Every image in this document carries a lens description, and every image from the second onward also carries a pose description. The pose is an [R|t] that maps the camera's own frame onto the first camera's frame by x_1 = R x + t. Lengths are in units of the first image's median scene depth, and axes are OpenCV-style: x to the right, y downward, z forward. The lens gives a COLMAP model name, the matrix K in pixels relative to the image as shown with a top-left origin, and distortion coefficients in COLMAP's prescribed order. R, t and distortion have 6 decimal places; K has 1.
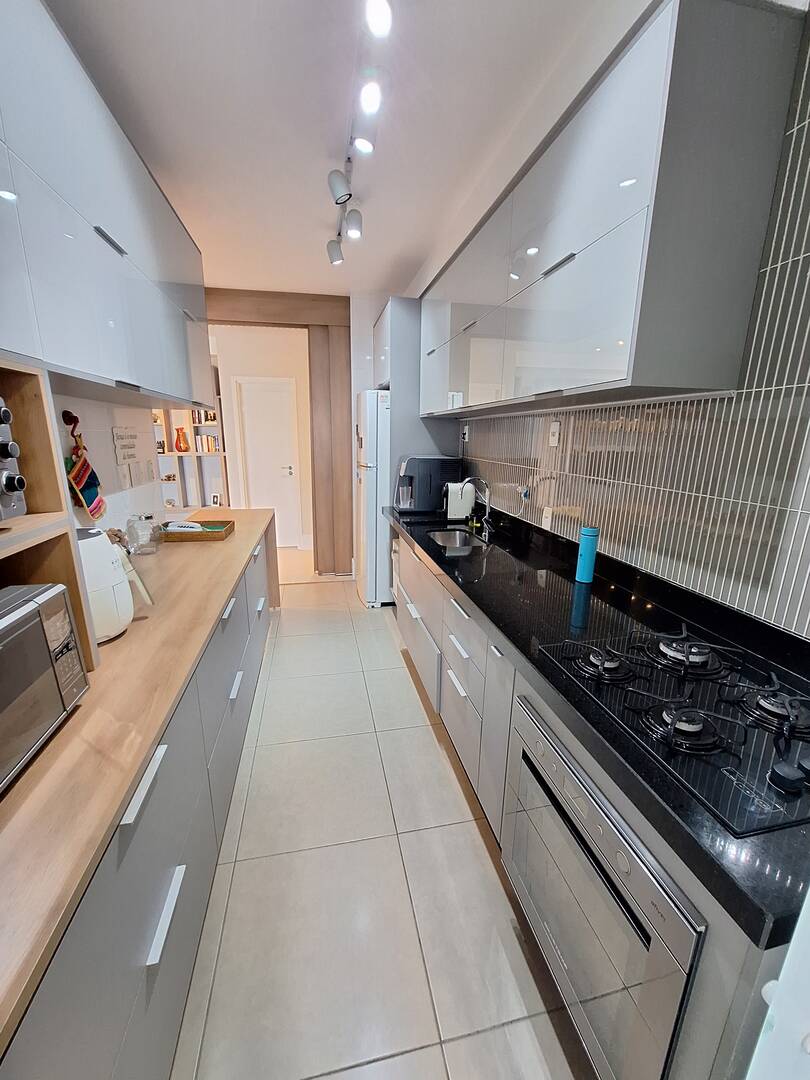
lens RADIAL K [[424.9, 0, 401.7], [0, 424.9, 542.9], [0, 0, 1]] dist [-0.012237, 0.003958]
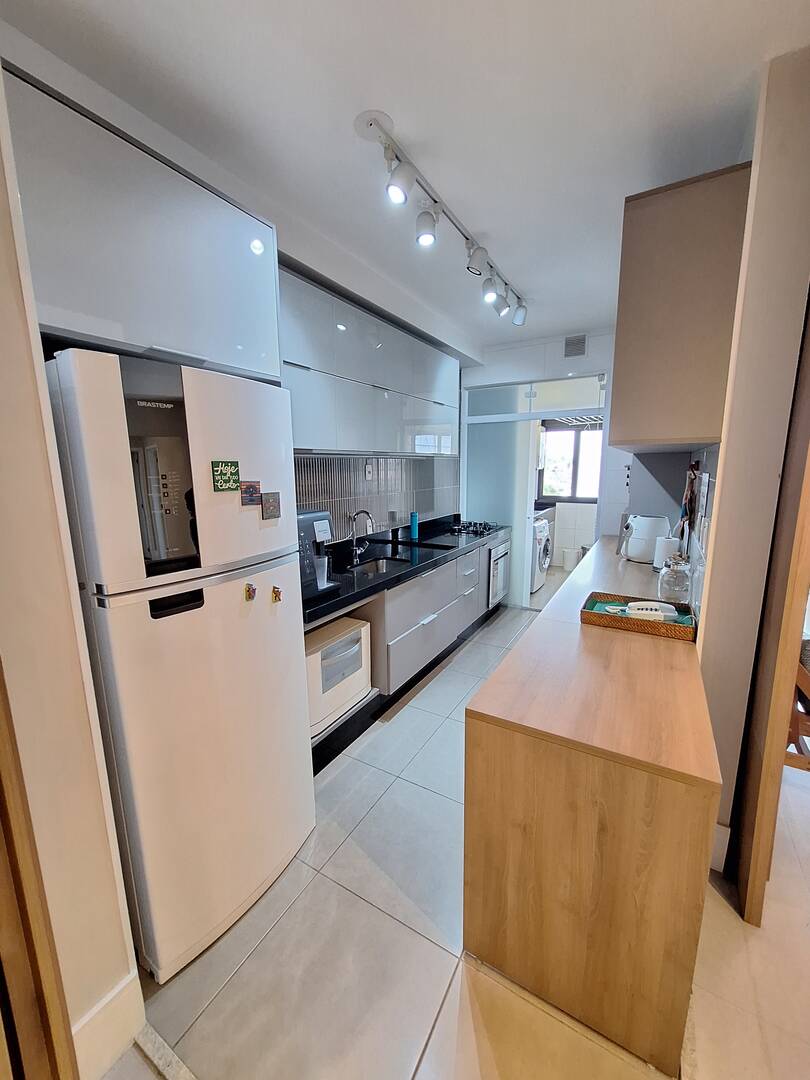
lens RADIAL K [[424.9, 0, 401.7], [0, 424.9, 542.9], [0, 0, 1]] dist [-0.012237, 0.003958]
pose [[-0.737999, -0.121716, 0.663734, -0.776258], [0.171059, 0.917727, 0.358492, -0.543146], [-0.652761, 0.378104, -0.656461, 1.988764]]
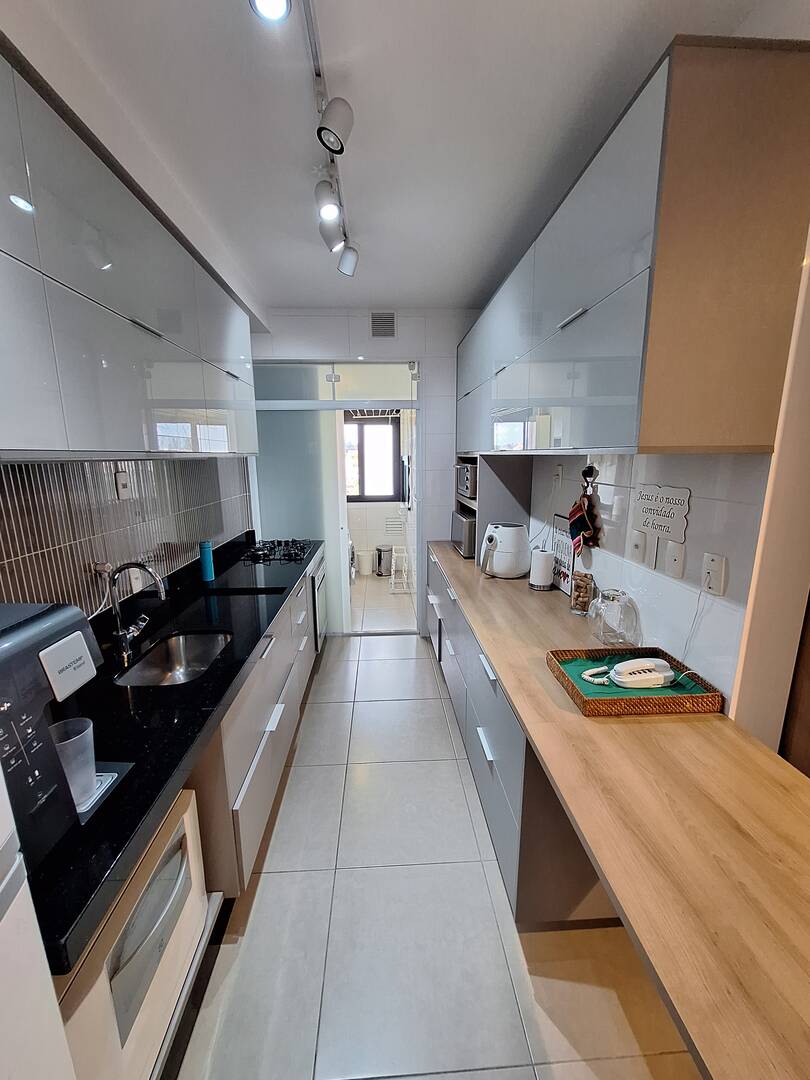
lens RADIAL K [[426.3, 0, 401.2], [0, 426.3, 541.5], [0, 0, 1]] dist [-0.007174, 0.000128]
pose [[-0.988418, -0.028980, 0.148965, -0.341514], [0.039129, 0.899739, 0.434670, -0.500886], [-0.146626, 0.435464, -0.888185, 1.704448]]
